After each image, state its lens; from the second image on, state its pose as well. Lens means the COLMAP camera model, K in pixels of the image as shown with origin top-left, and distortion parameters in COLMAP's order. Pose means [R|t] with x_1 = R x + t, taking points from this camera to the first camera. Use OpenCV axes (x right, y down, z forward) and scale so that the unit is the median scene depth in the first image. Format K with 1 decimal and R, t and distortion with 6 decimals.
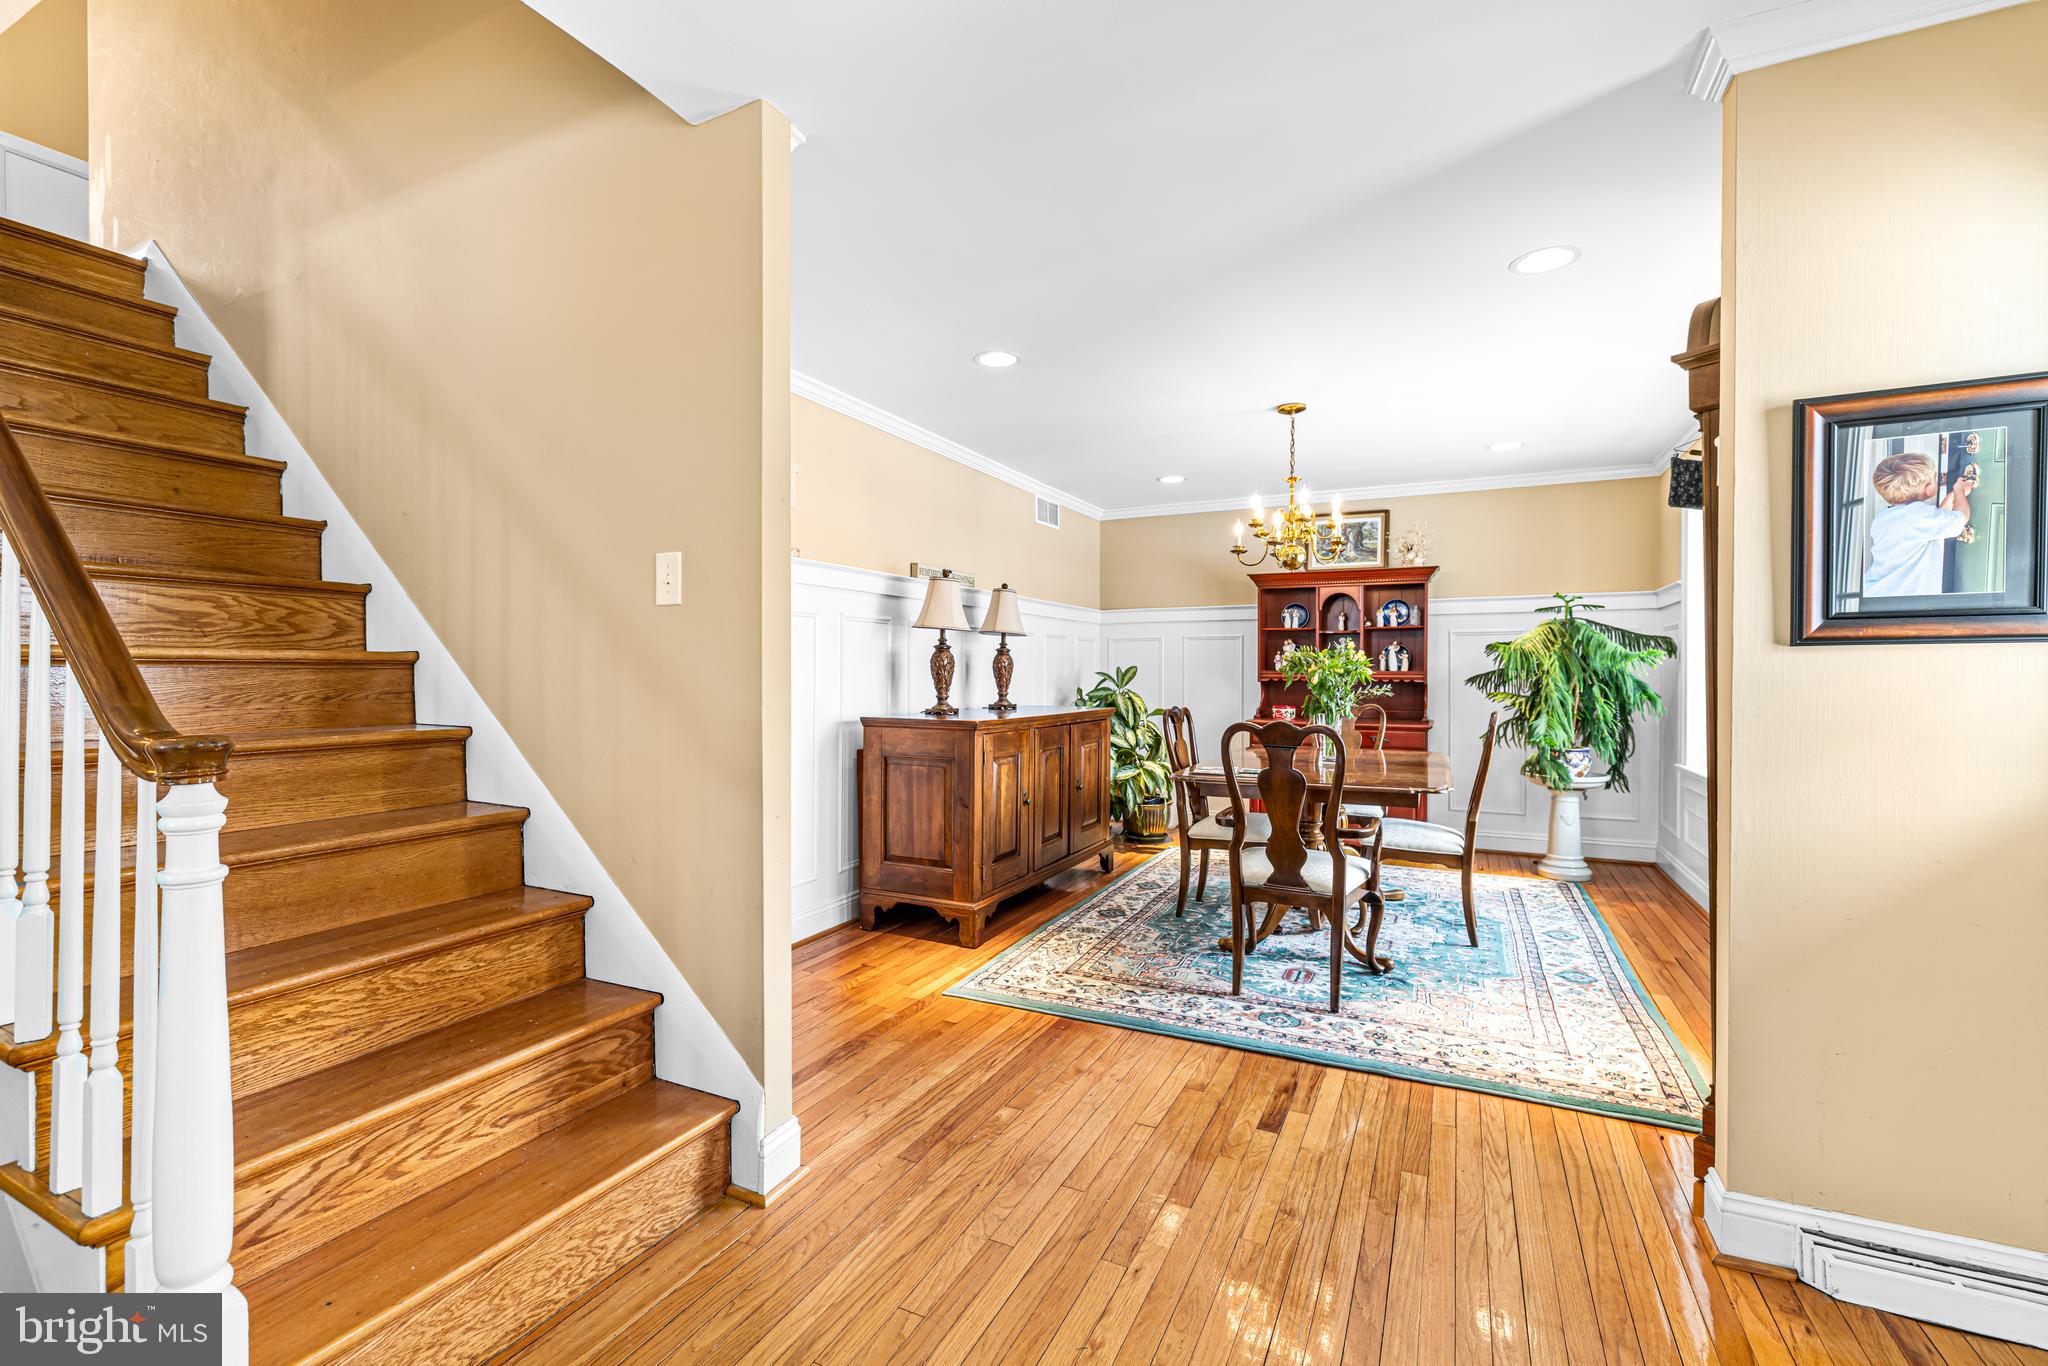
lens RADIAL K [[890.9, 0, 1033.2], [0, 890.9, 676.8], [0, 0, 1]] dist [0.016128, 0.000275]
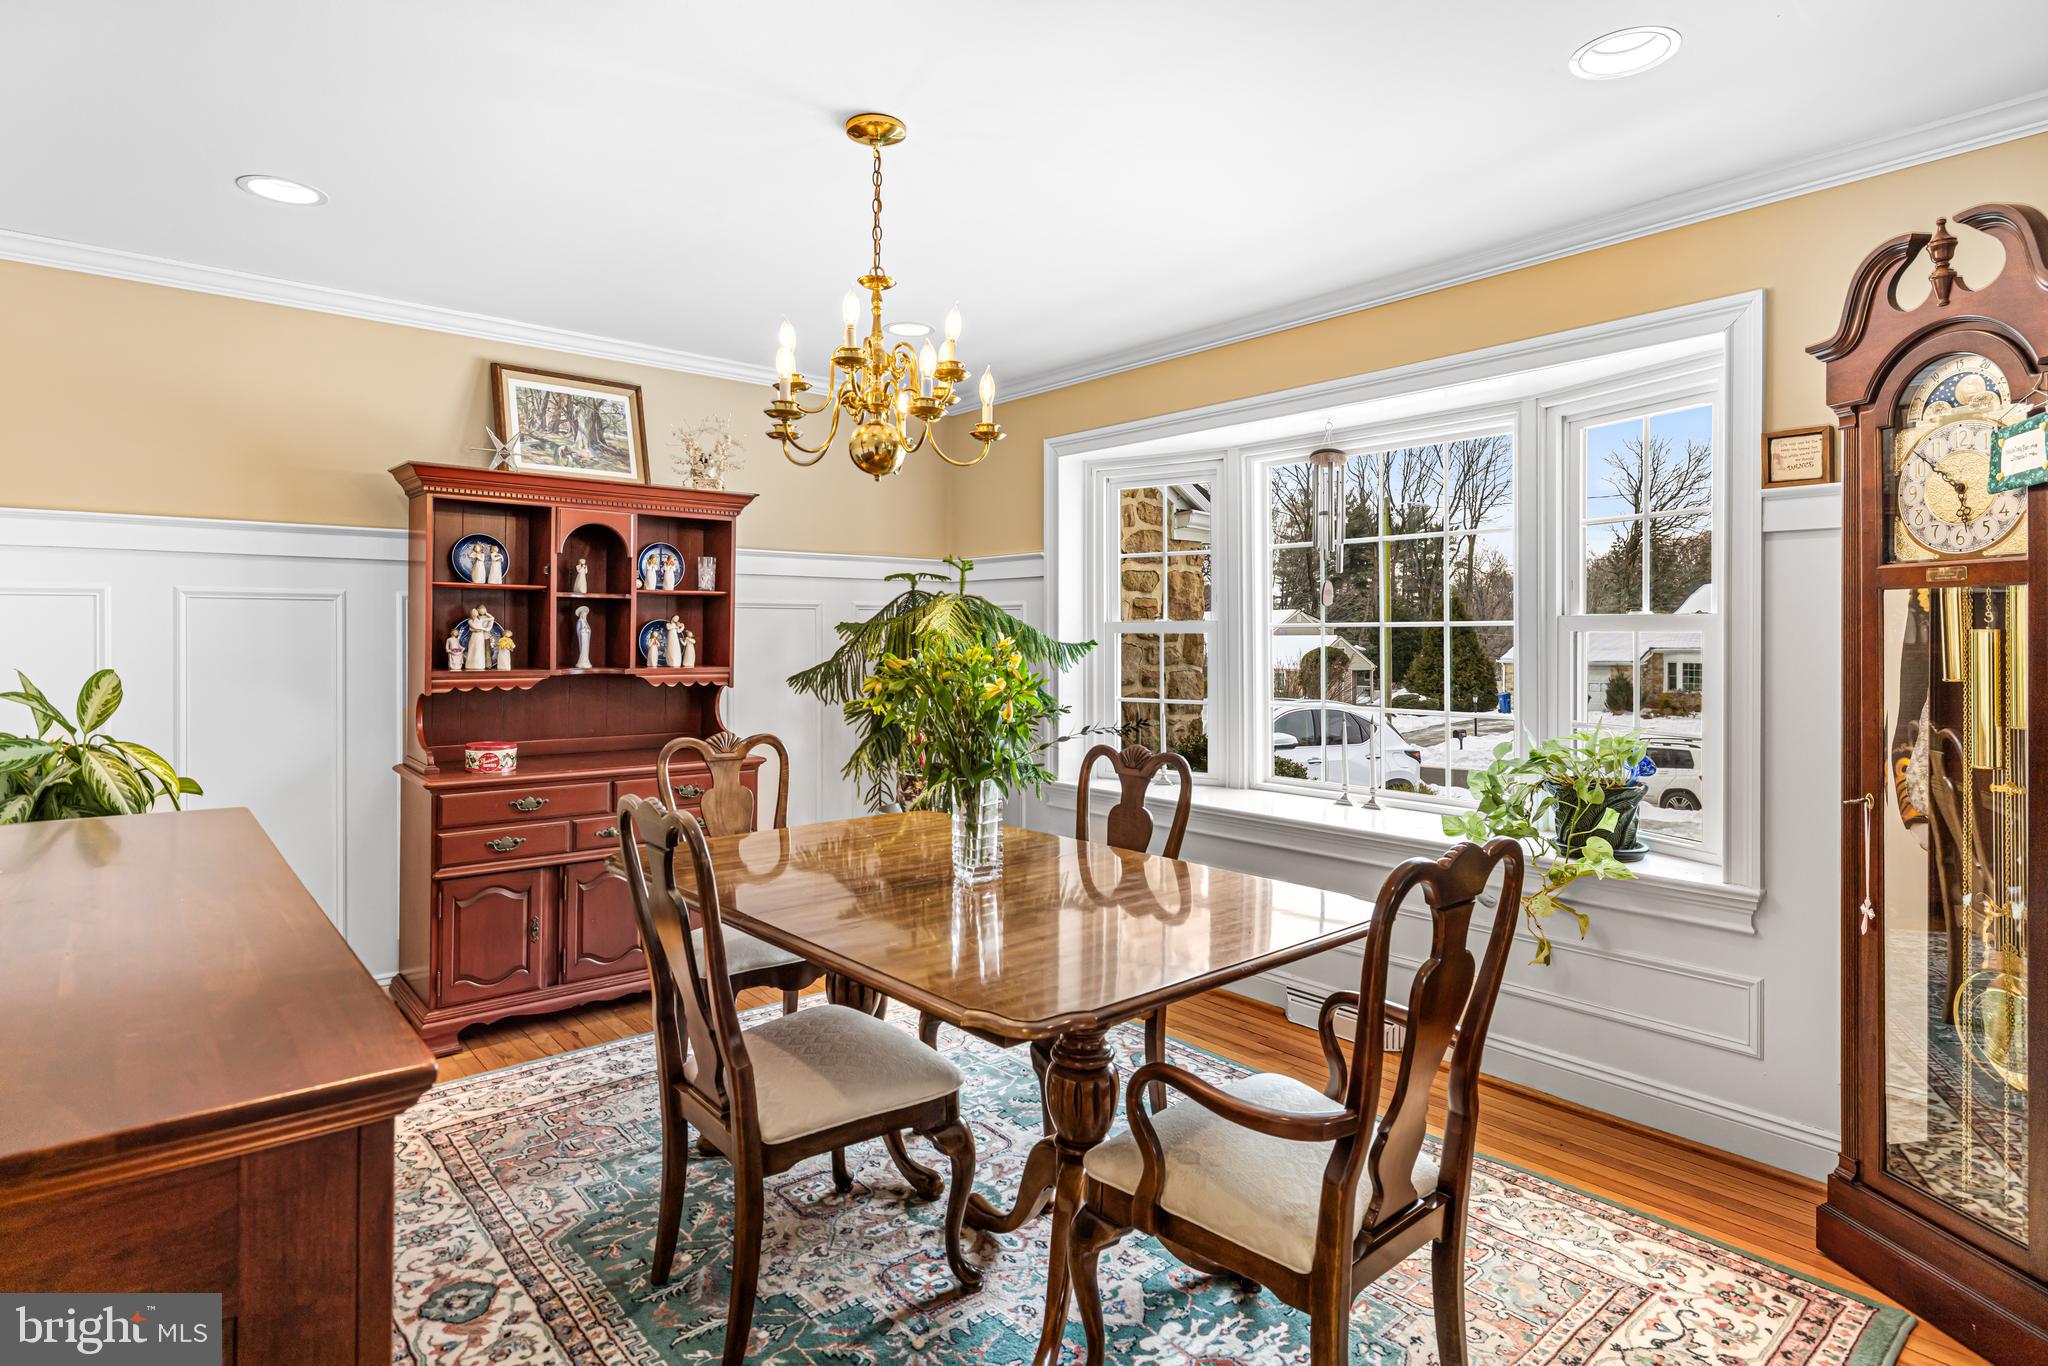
lens RADIAL K [[1077.7, 0, 1020.5], [0, 1077.7, 635.6], [0, 0, 1]] dist [0.004236, -0.002858]
pose [[0.410586, 0.001761, 0.911820, -0.157455], [0.001957, 0.999994, -0.002813, -0.027356], [-0.911820, 0.002939, 0.410580, 0.569263]]
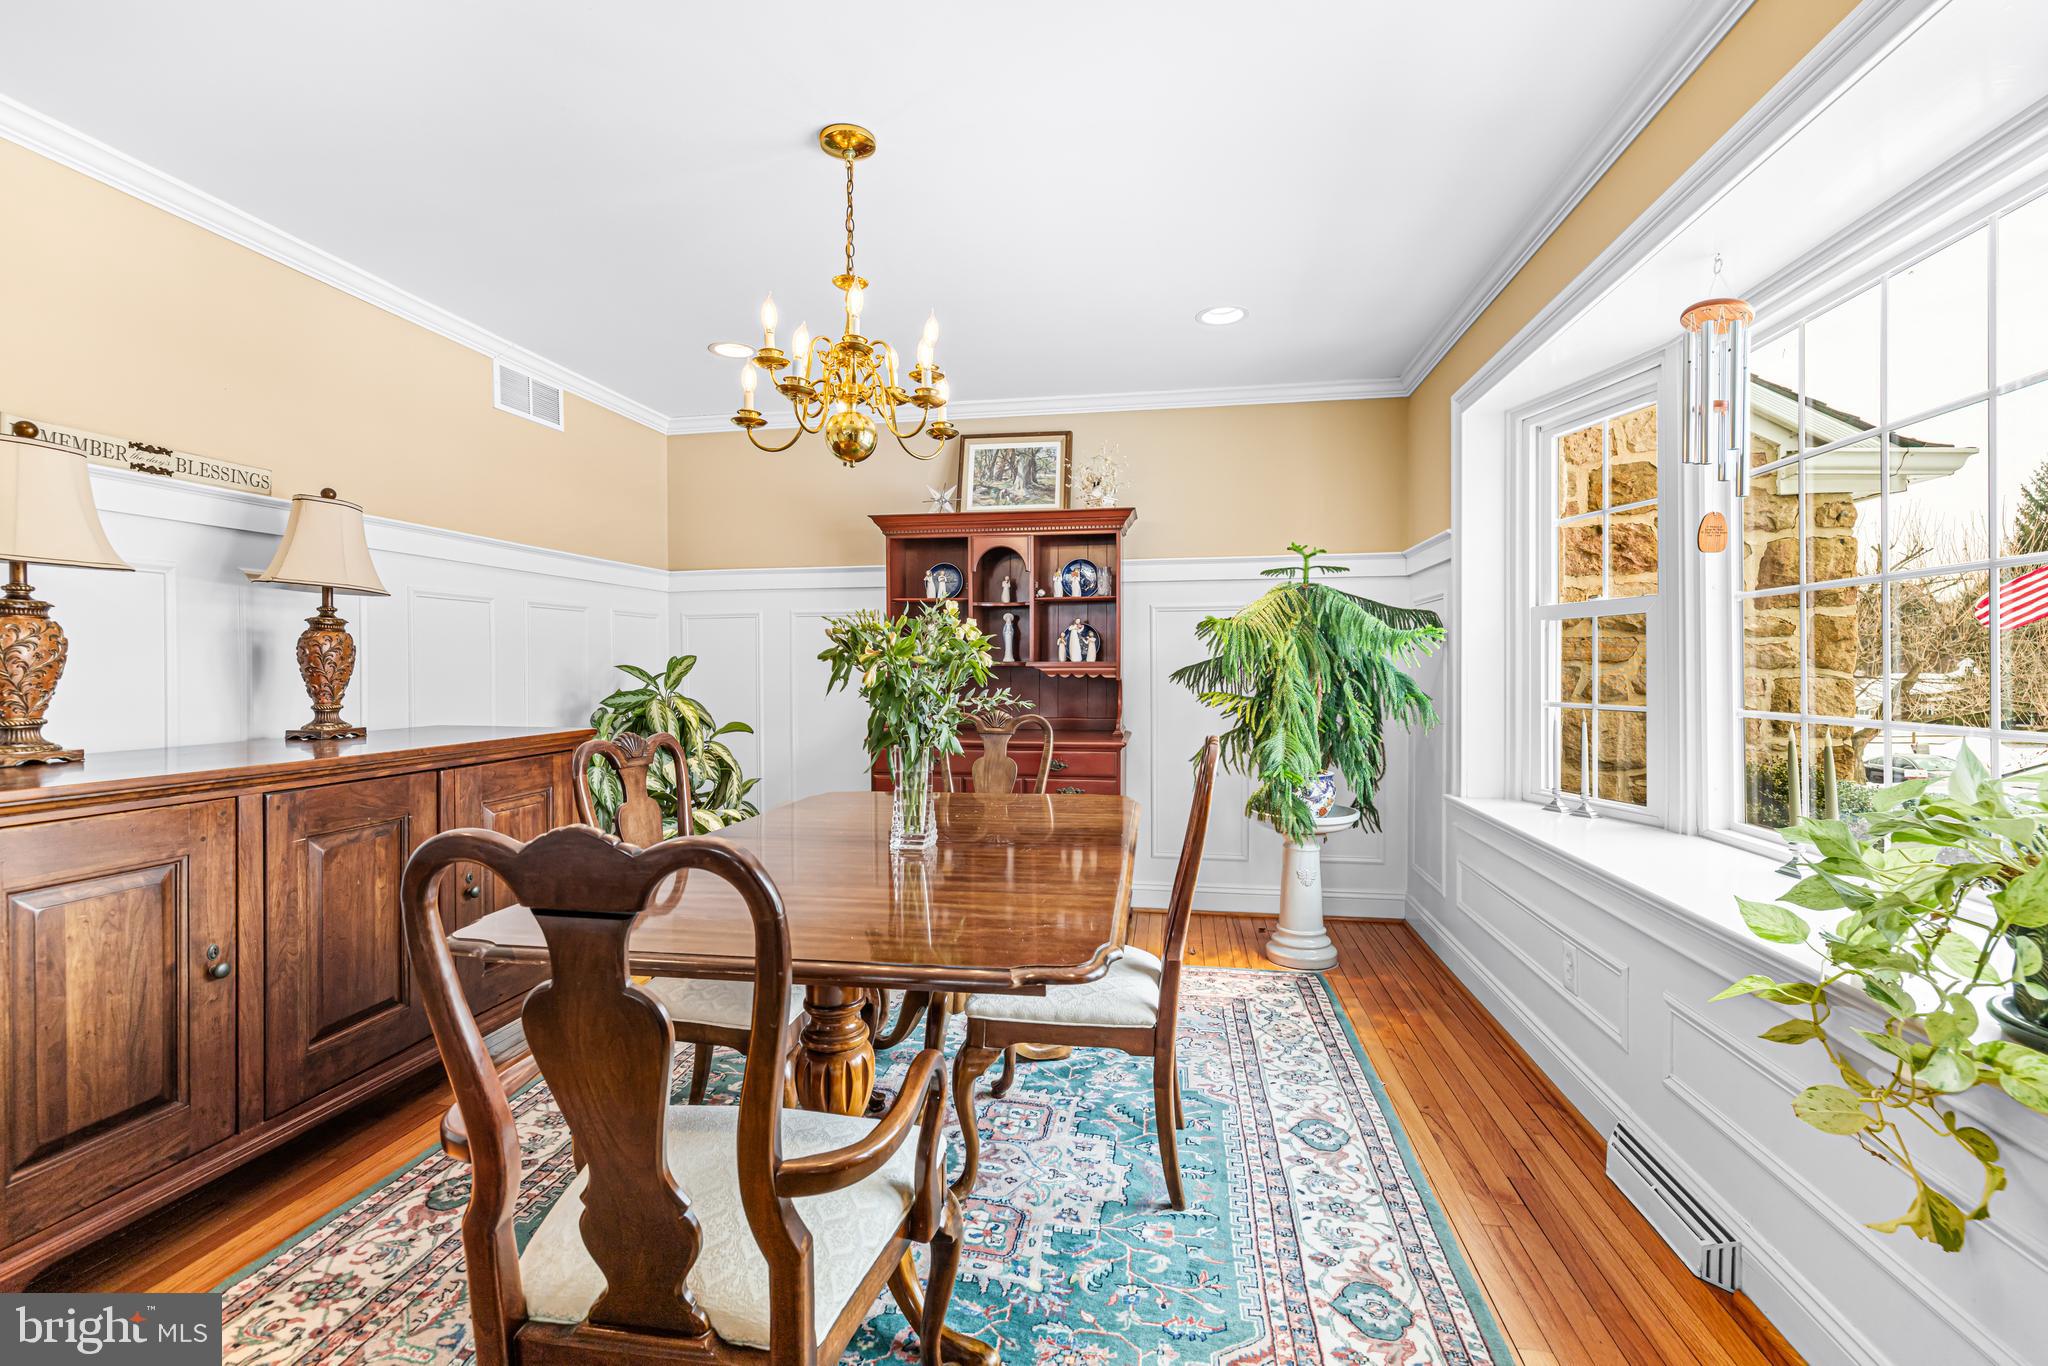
lens RADIAL K [[890.9, 0, 1029.4], [0, 890.9, 673.7], [0, 0, 1]] dist [0.016128, 0.000275]
pose [[0.960897, -0.006310, 0.276834, 0.199881], [0.005375, 0.999977, 0.004138, -0.000343], [-0.276854, -0.002488, 0.960909, 0.392799]]
